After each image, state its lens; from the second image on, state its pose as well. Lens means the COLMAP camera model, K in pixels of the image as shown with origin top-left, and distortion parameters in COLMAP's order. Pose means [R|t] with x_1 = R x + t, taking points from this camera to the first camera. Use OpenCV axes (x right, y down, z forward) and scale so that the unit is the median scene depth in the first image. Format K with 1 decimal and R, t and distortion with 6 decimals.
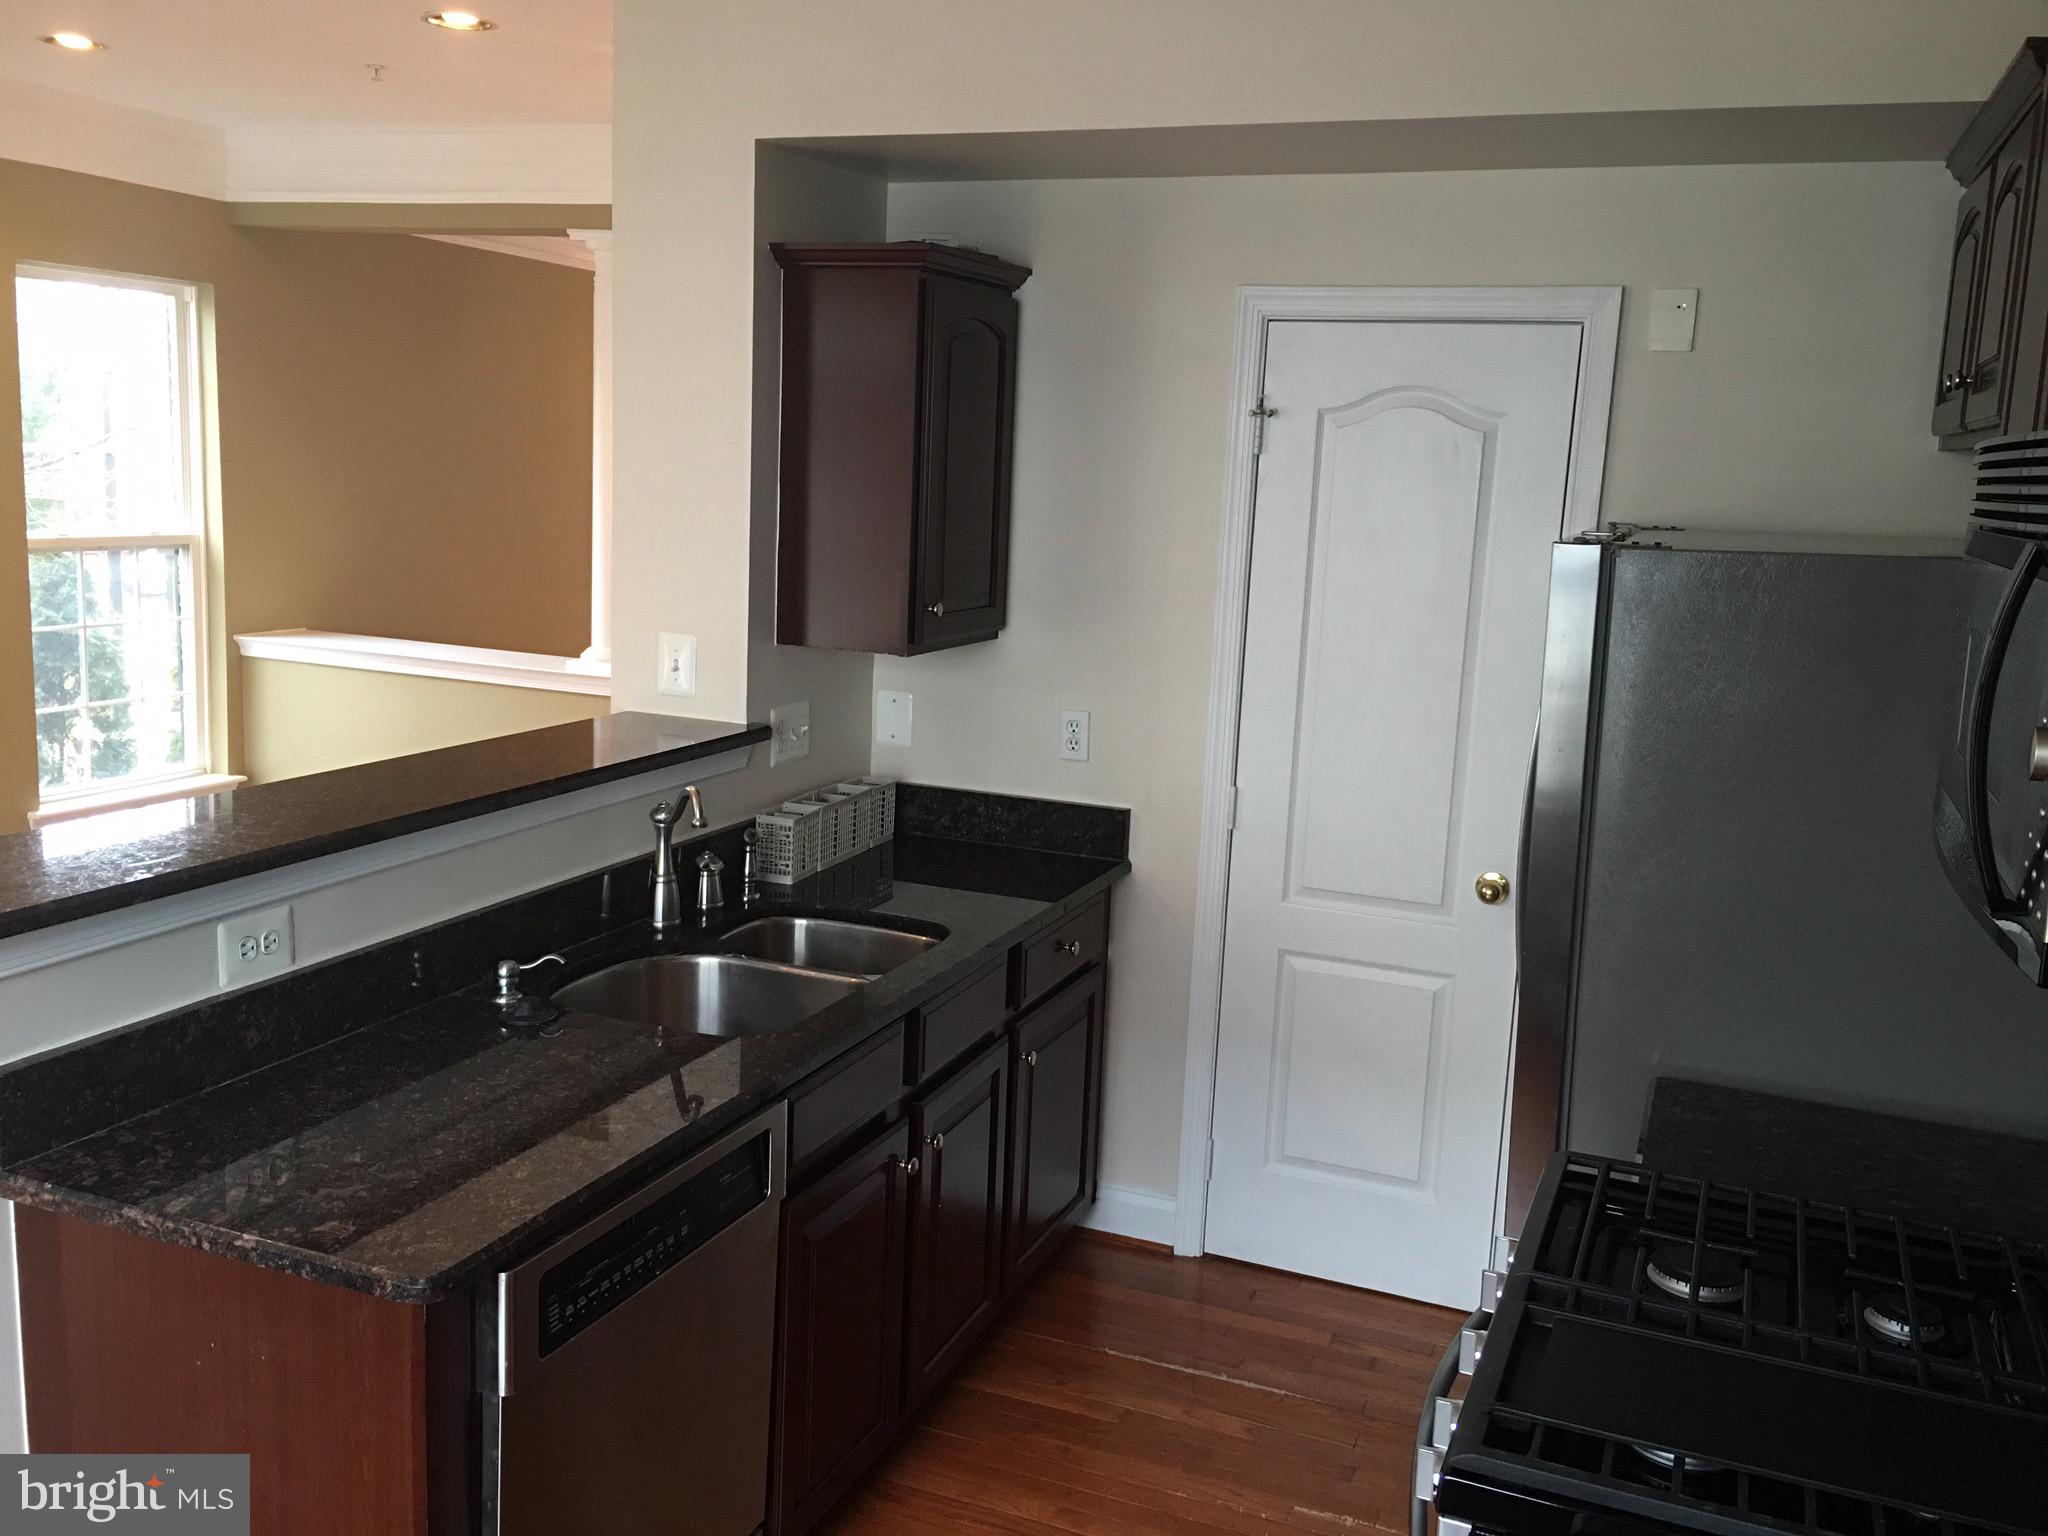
lens RADIAL K [[1741.5, 0, 1021.4], [0, 1741.5, 766.2], [0, 0, 1]] dist [0.071718, -0.094347]
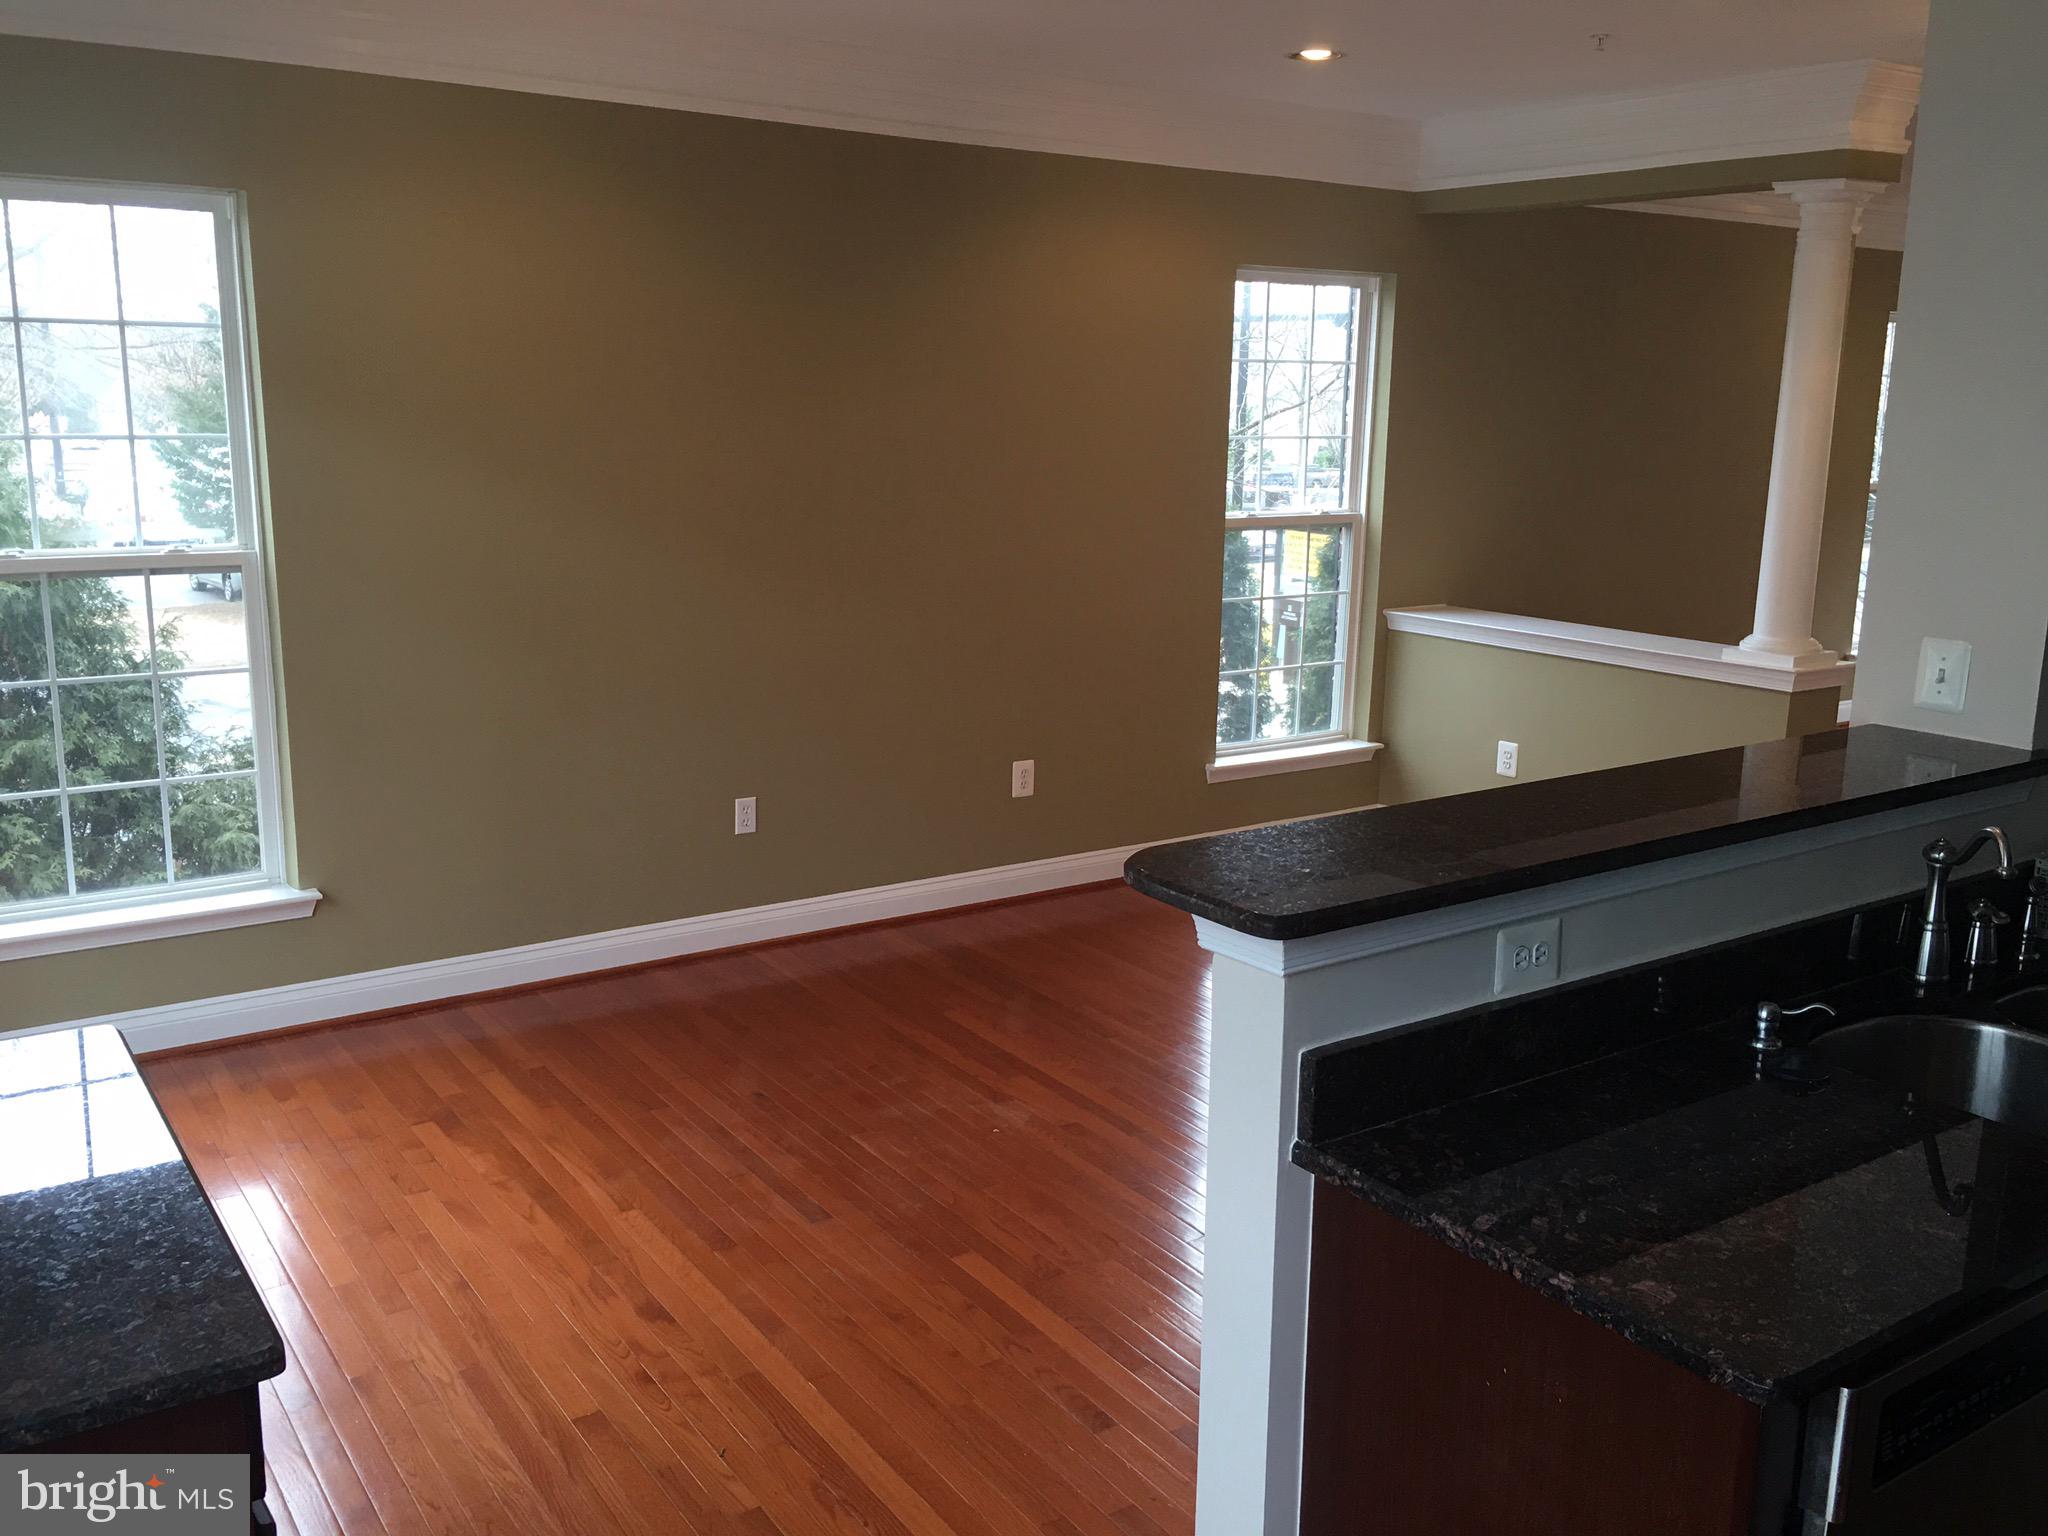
lens RADIAL K [[1741.5, 0, 1019.1], [0, 1741.5, 757.7], [0, 0, 1]] dist [0.071718, -0.094347]
pose [[0.835535, 0.079938, -0.543591, -0.130569], [-0.071484, 0.996766, 0.036705, -0.021406], [0.544767, 0.008190, 0.838547, 0.019275]]
